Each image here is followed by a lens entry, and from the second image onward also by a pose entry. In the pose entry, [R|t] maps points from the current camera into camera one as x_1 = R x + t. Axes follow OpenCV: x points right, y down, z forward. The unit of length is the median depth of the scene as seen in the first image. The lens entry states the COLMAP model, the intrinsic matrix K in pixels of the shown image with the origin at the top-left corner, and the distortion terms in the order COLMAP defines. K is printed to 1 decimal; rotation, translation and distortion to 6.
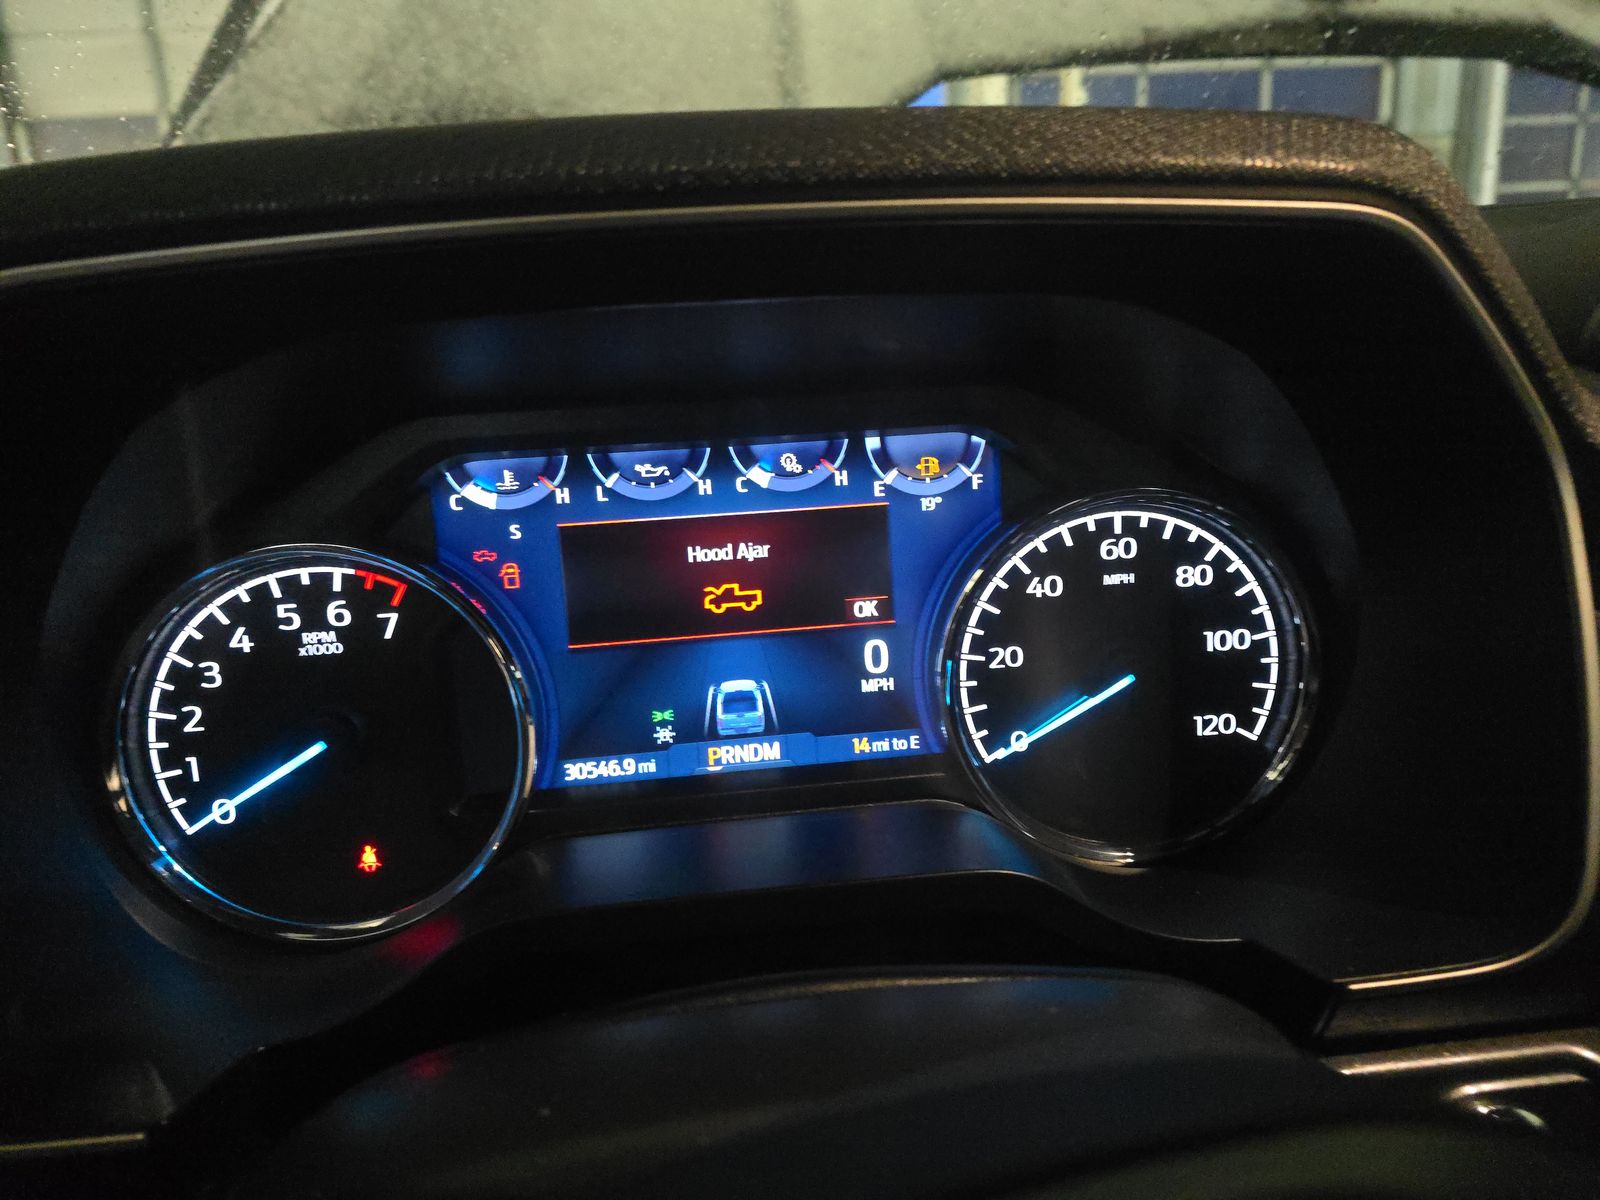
lens RADIAL K [[1047.0, 0, 803.6], [0, 1047.0, 585.2], [0, 0, 1]] dist [0.045927, -0.056549]
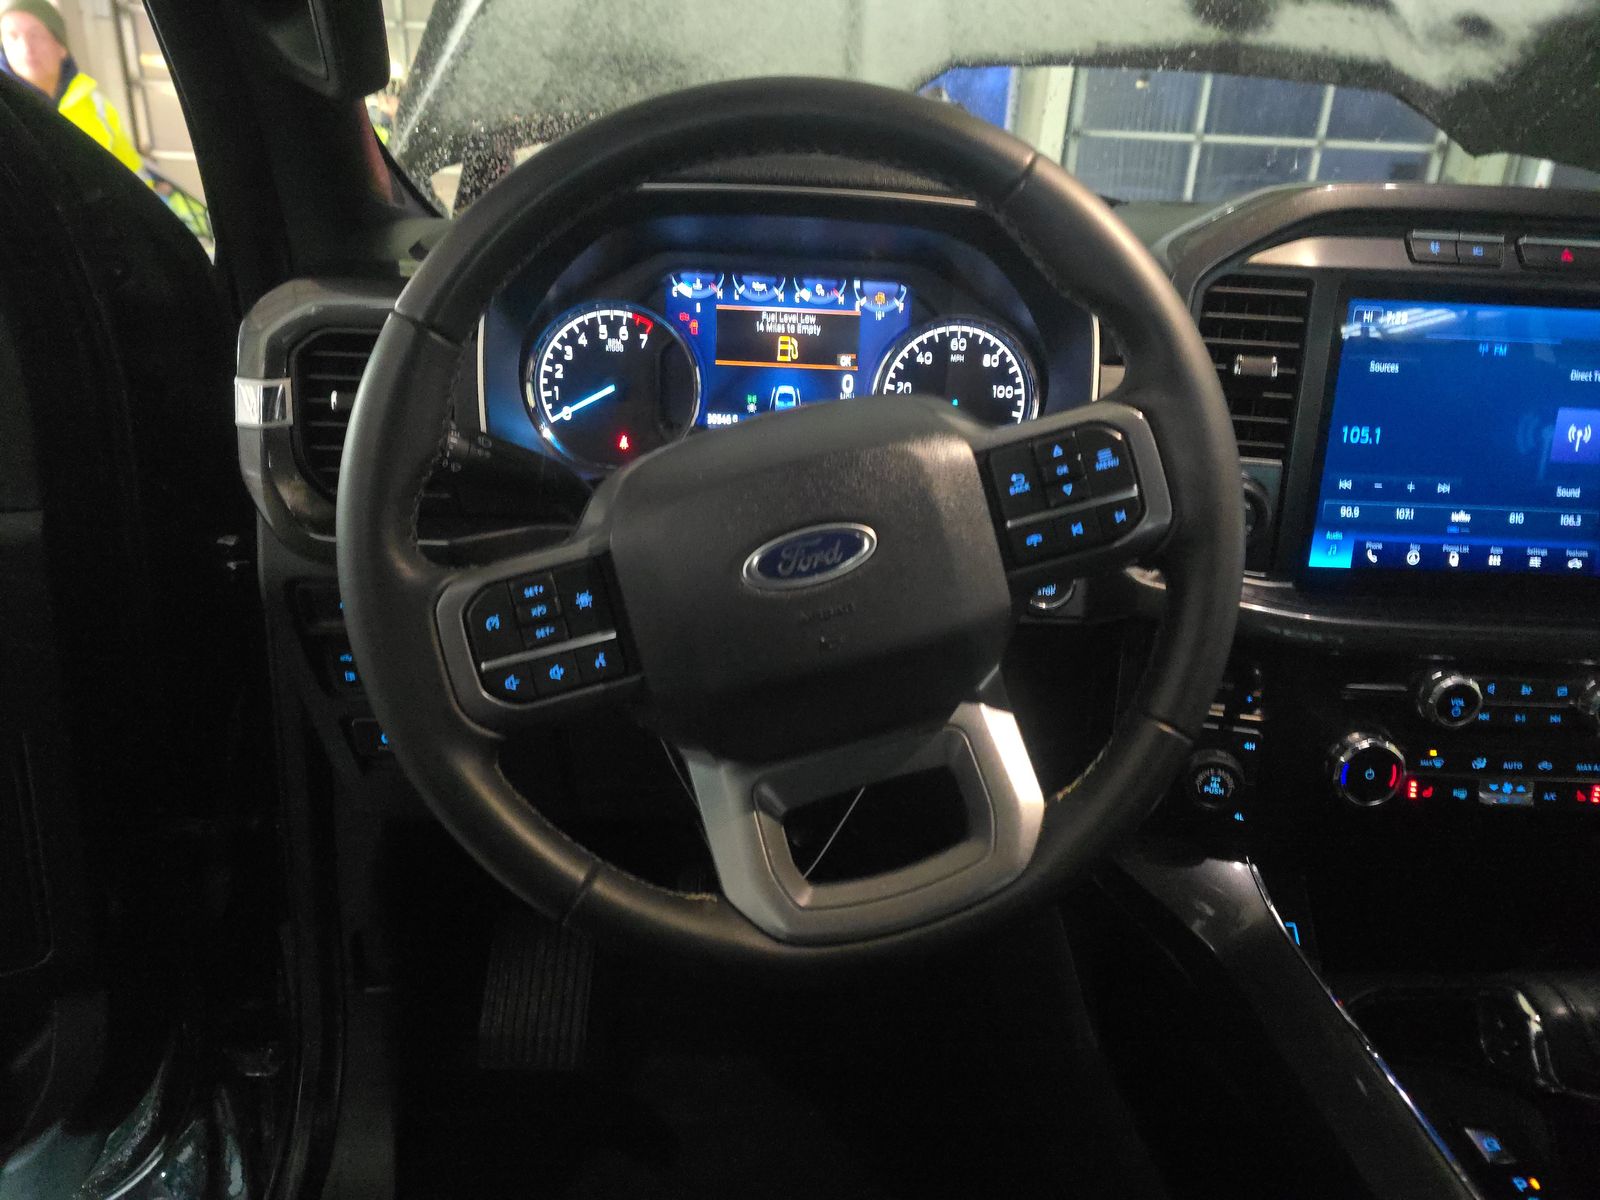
lens RADIAL K [[1047.0, 0, 803.6], [0, 1047.0, 585.2], [0, 0, 1]] dist [0.045927, -0.056549]
pose [[0.993776, 0.110535, -0.013809, 0.054993], [-0.108779, 0.989663, 0.093459, 0.304818], [0.023997, -0.091375, 0.995527, -1.318889]]
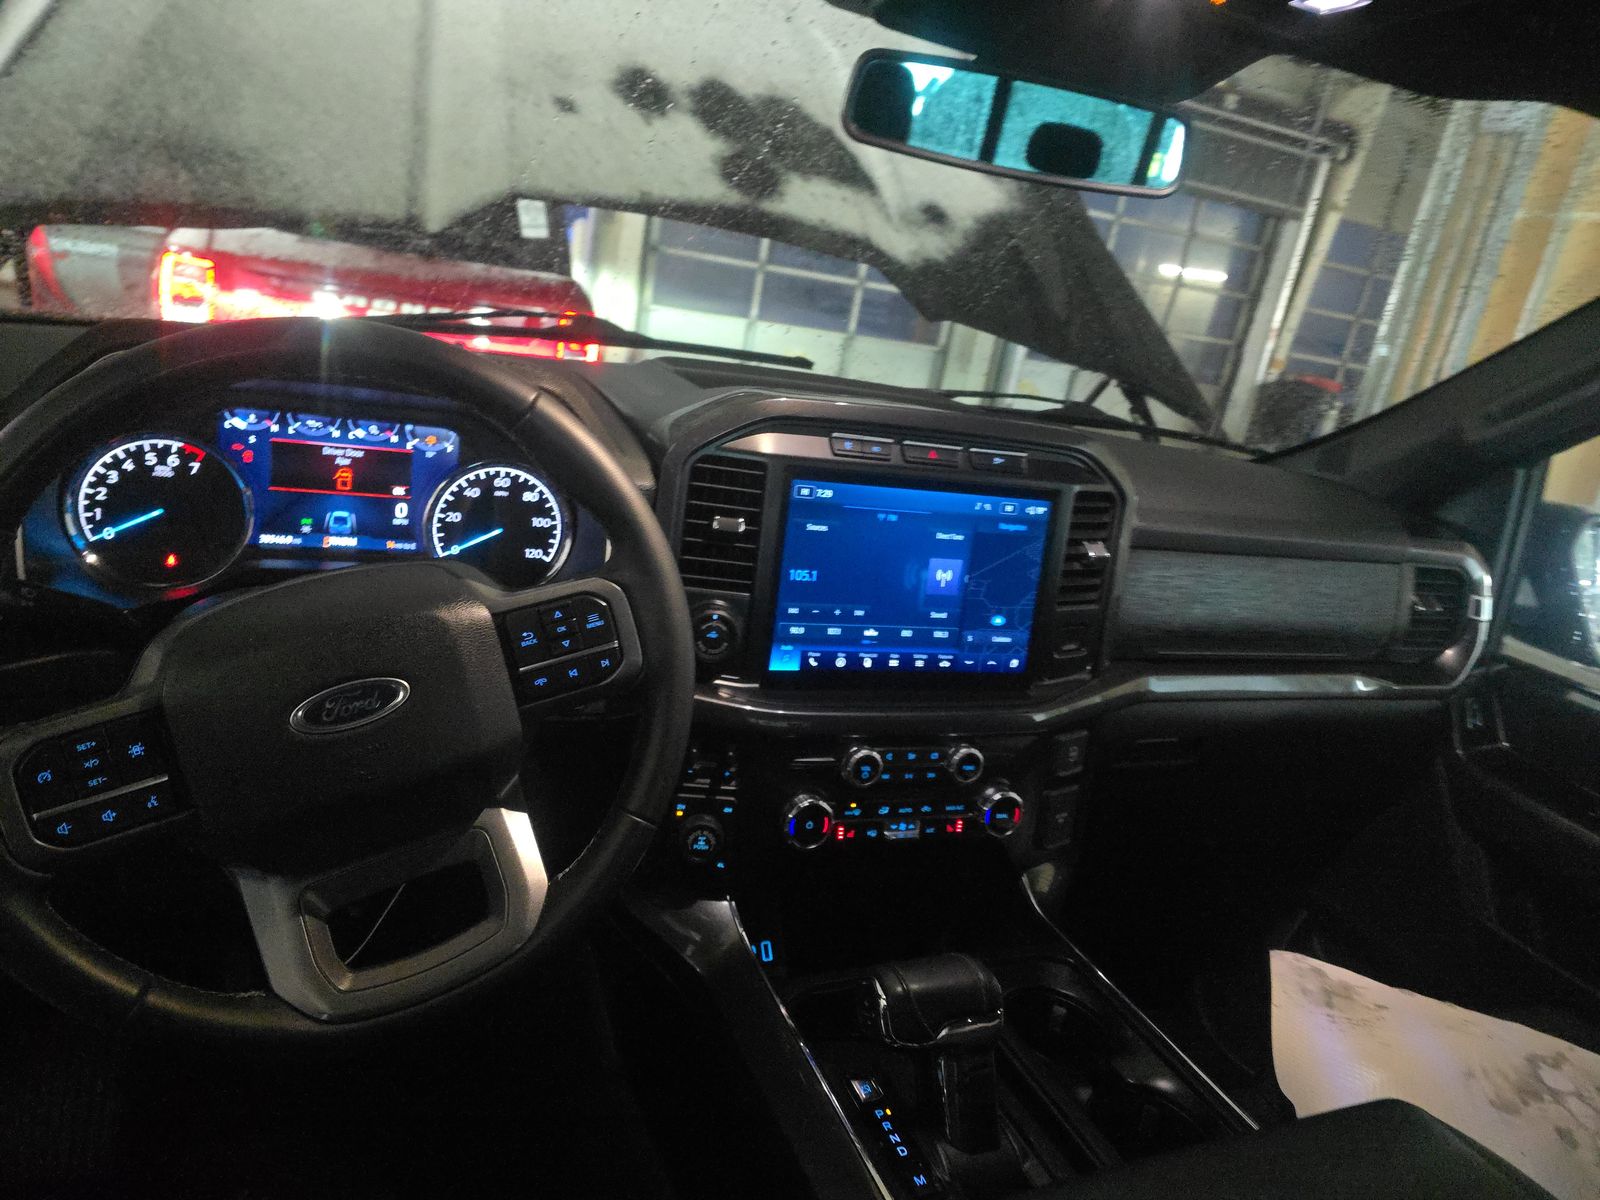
lens RADIAL K [[1047.0, 0, 803.6], [0, 1047.0, 585.2], [0, 0, 1]] dist [0.045927, -0.056549]
pose [[0.928780, 0.114361, 0.352547, 0.097968], [-0.131762, 0.990949, 0.025677, 0.055108], [-0.346419, -0.070300, 0.935442, -1.799141]]
